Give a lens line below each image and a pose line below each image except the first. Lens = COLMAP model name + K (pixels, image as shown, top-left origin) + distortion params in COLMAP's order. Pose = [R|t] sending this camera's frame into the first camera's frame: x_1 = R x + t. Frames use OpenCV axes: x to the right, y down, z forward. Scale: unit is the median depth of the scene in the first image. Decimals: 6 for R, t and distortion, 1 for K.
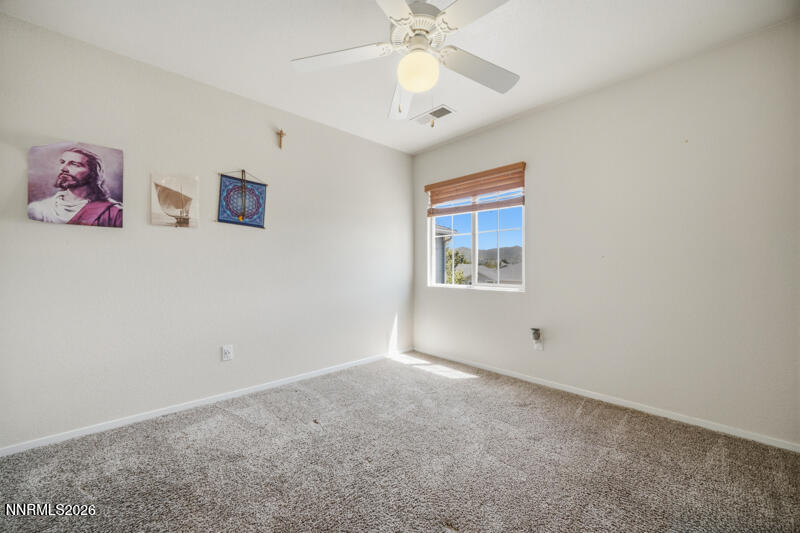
lens RADIAL K [[319.3, 0, 397.7], [0, 319.3, 265.5], [0, 0, 1]] dist [0.002631, 0.001412]
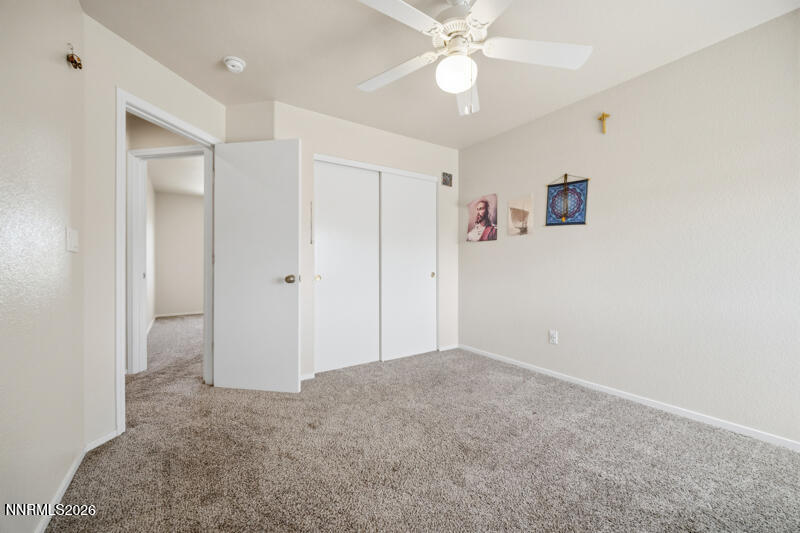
lens RADIAL K [[319.3, 0, 397.9], [0, 319.3, 266.4], [0, 0, 1]] dist [0.002631, 0.001412]
pose [[-0.156339, 0.003360, -0.987698, 0.715775], [0.004613, 0.999986, 0.002672, 0.009643], [0.987693, -0.004138, -0.156352, 0.636208]]
